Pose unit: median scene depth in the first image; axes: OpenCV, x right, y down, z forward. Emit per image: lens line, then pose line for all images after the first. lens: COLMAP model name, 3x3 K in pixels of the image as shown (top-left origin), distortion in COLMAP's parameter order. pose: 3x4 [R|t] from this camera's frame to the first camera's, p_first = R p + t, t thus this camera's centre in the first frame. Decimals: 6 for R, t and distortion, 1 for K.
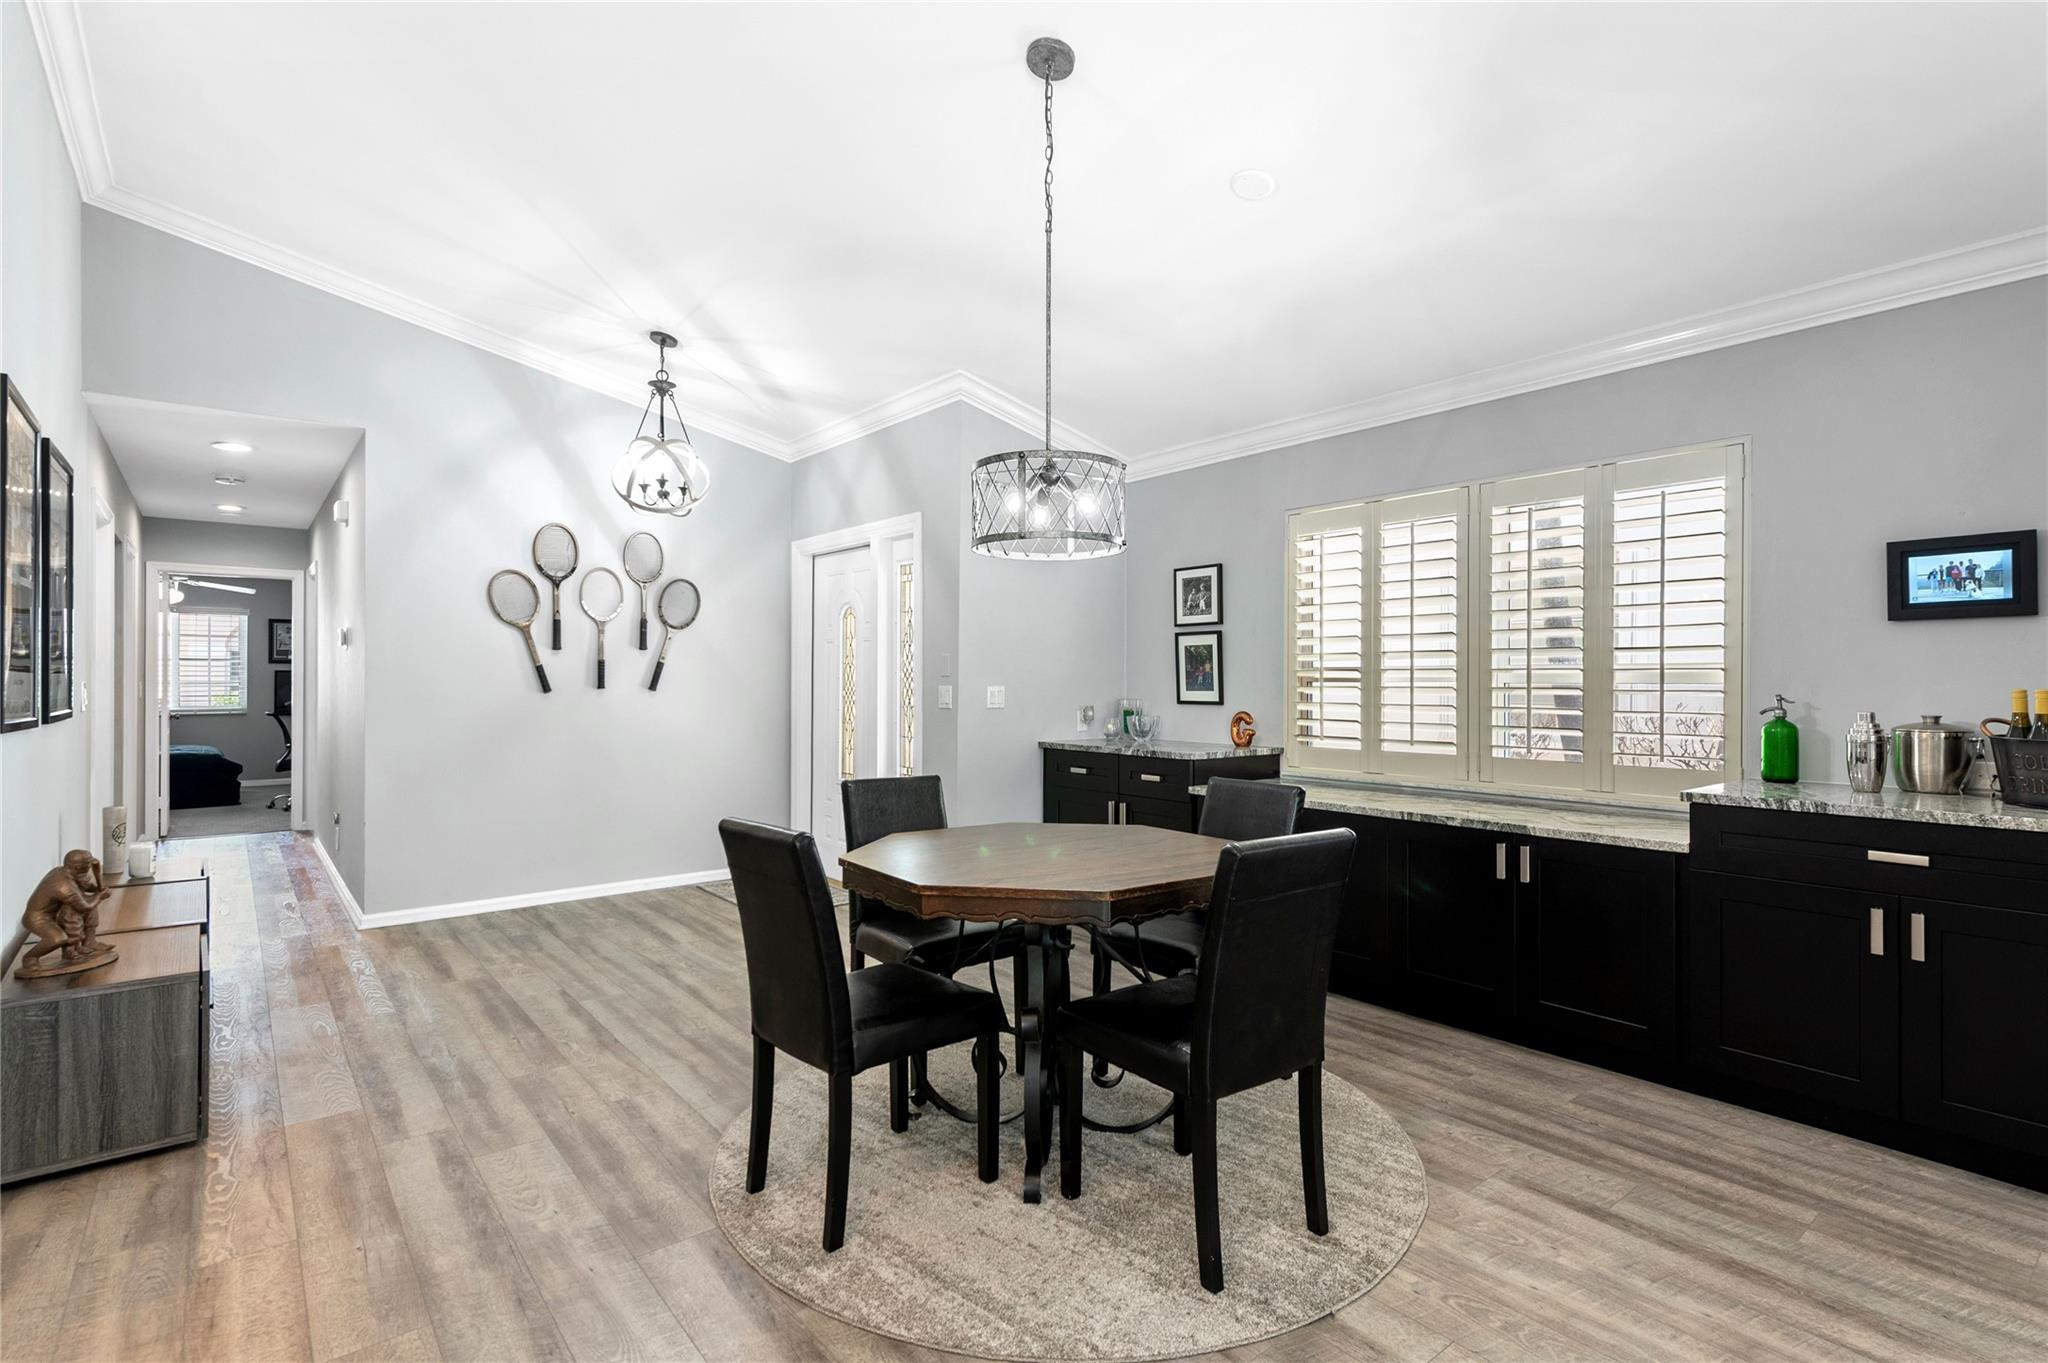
lens RADIAL K [[966.3, 0, 1029.6], [0, 966.3, 684.3], [0, 0, 1]] dist [0.019729, -0.008436]
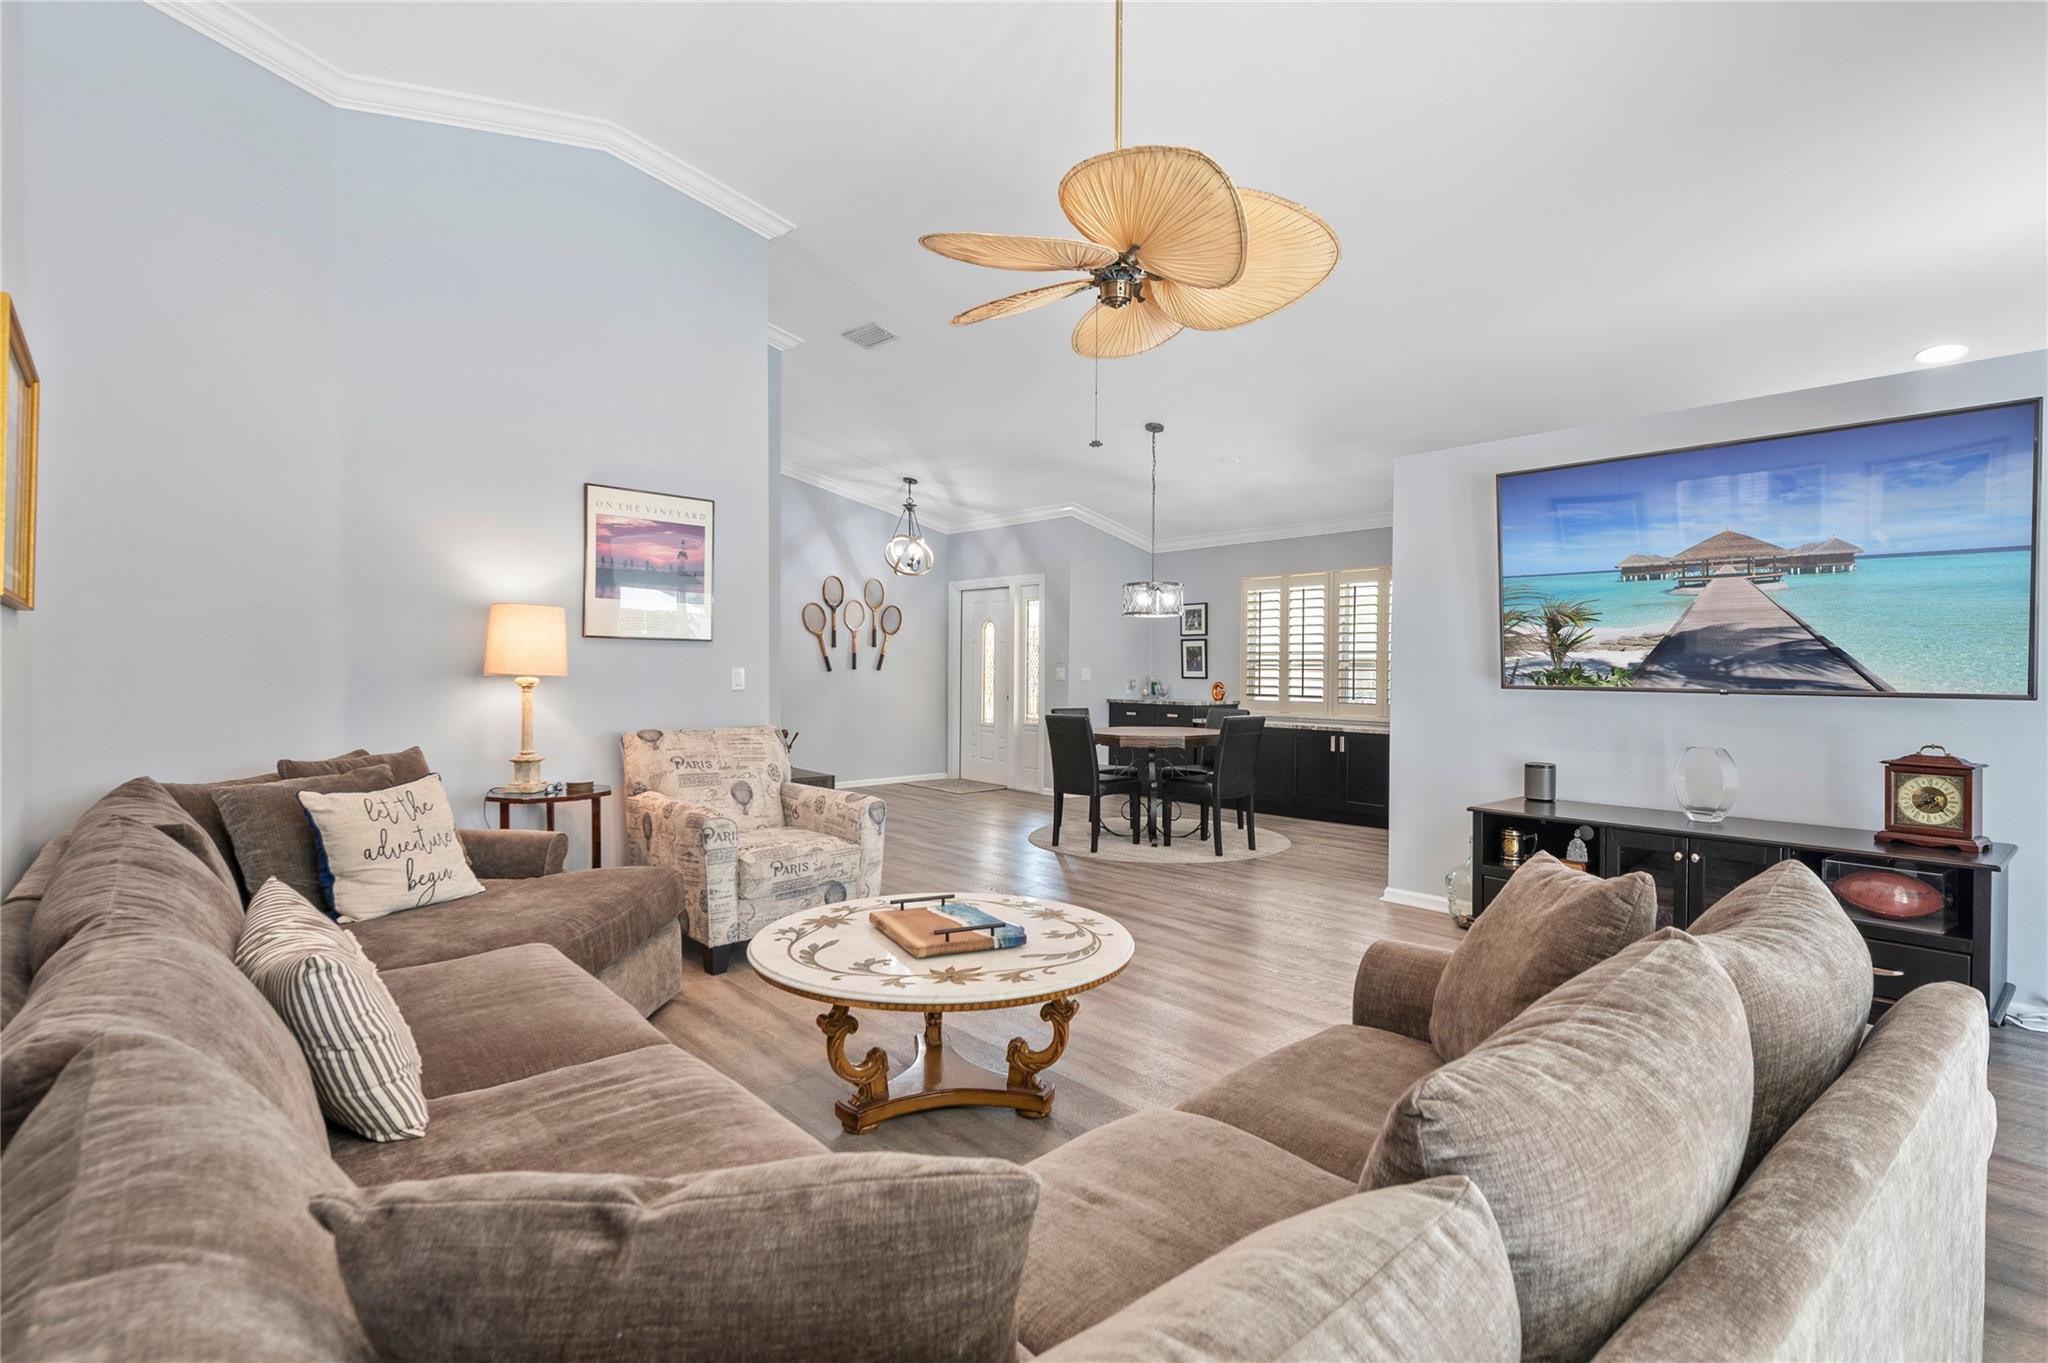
lens RADIAL K [[966.3, 0, 1029.6], [0, 966.3, 684.3], [0, 0, 1]] dist [0.019729, -0.008436]
pose [[0.998783, 0.001446, 0.049299, -0.233066], [-0.002316, 0.999843, 0.017589, 0.000058], [-0.049266, -0.017681, 0.998629, -0.839325]]
